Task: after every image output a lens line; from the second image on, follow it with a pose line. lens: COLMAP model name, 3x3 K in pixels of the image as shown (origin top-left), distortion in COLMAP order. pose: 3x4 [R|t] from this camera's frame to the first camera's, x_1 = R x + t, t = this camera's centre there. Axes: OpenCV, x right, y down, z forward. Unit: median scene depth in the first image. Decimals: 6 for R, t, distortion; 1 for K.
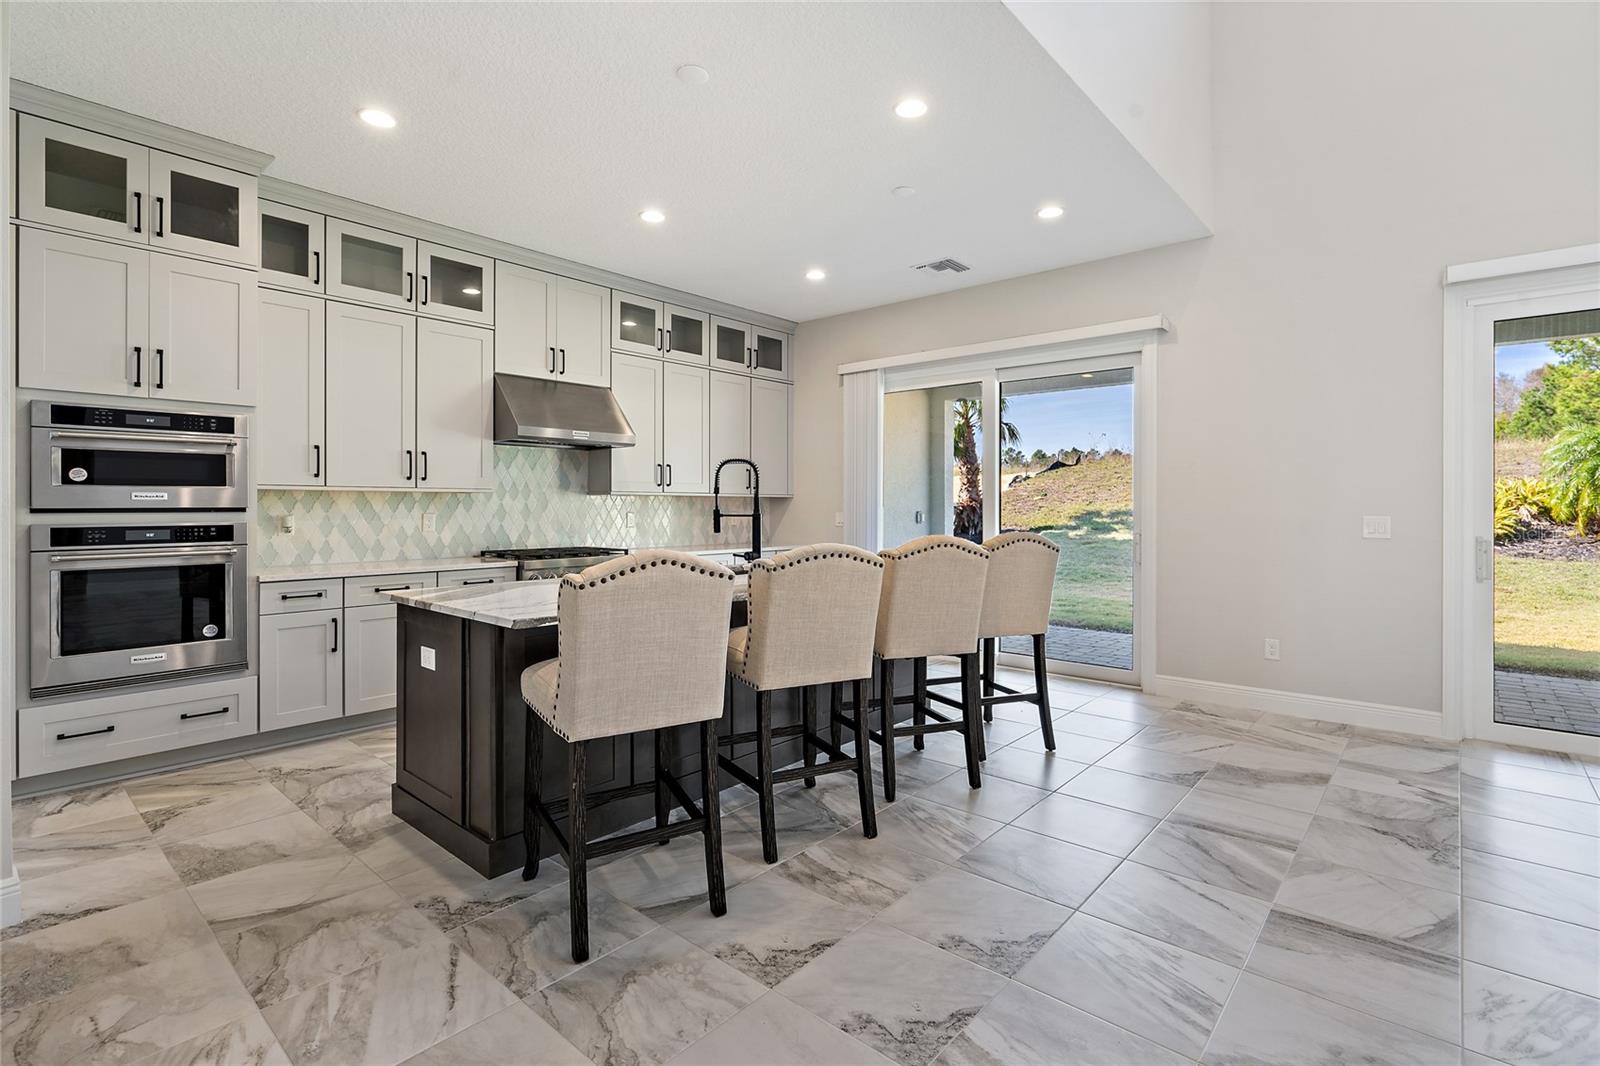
lens RADIAL K [[736.6, 0, 798.7], [0, 736.6, 518.2], [0, 0, 1]] dist [-0.001228, 0.000073]
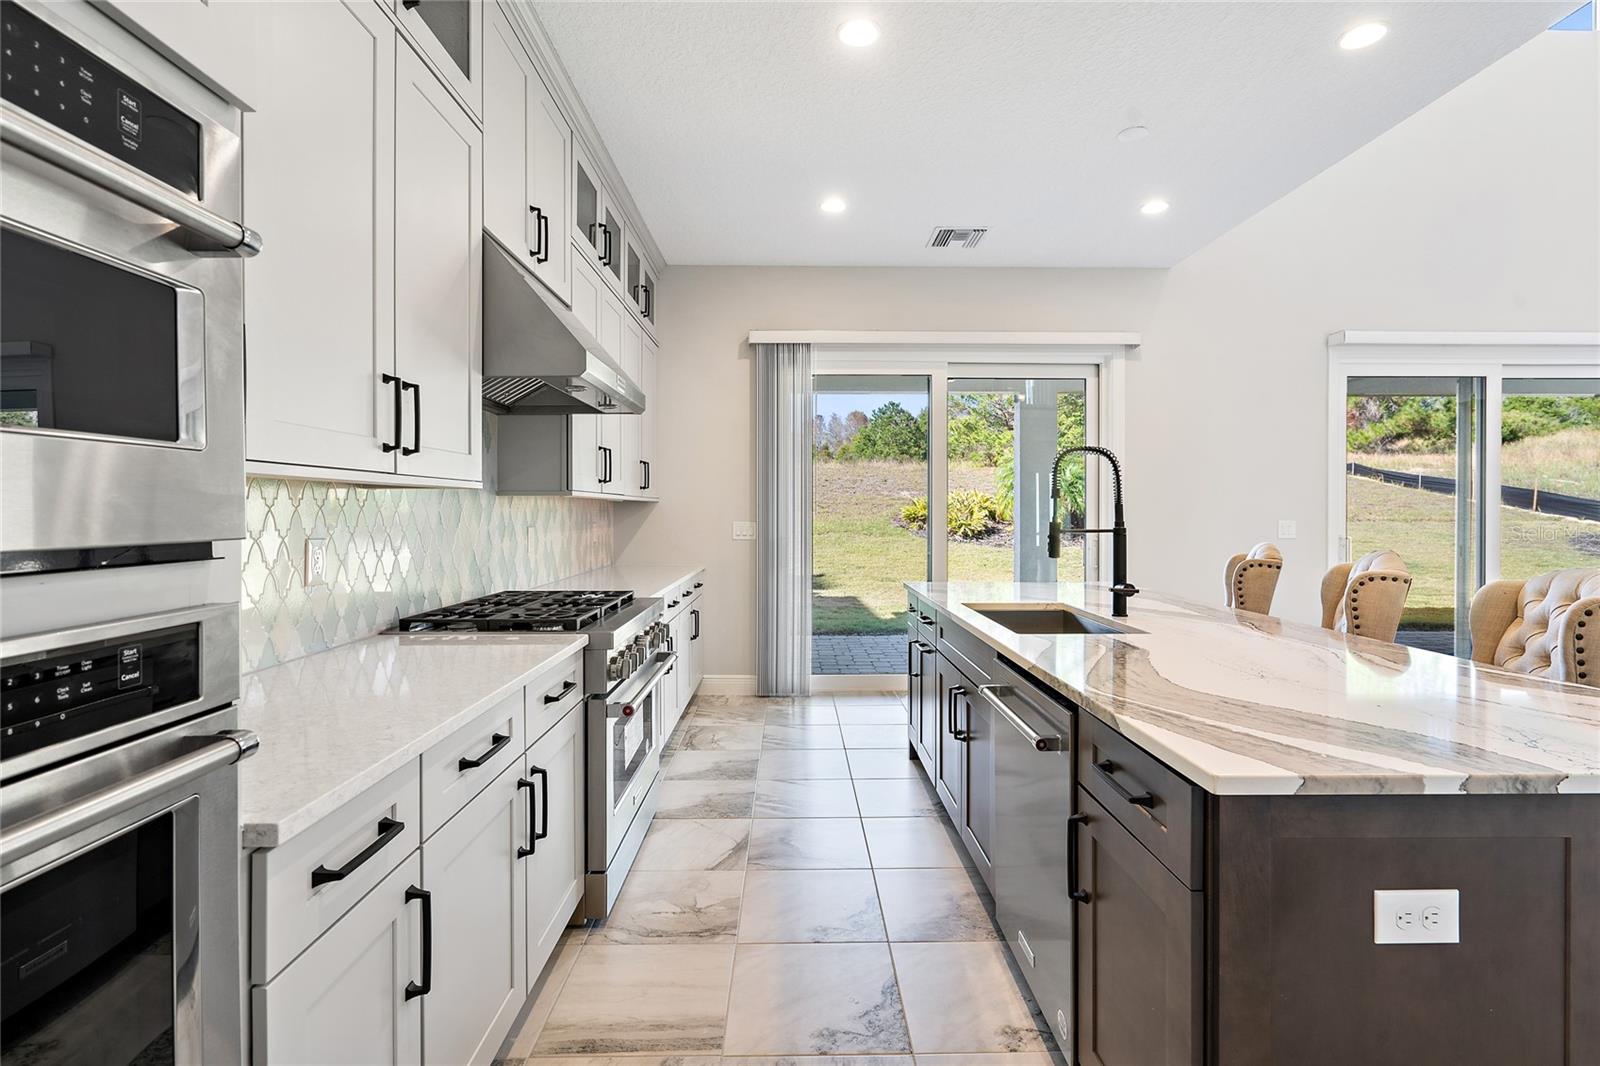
lens RADIAL K [[736.6, 0, 797.9], [0, 736.6, 523.6], [0, 0, 1]] dist [-0.001228, 0.000073]
pose [[0.746571, -0.013739, 0.665164, -0.550553], [0.012041, 0.999902, 0.007138, -0.014013], [-0.665197, 0.002680, 0.746663, 0.507601]]
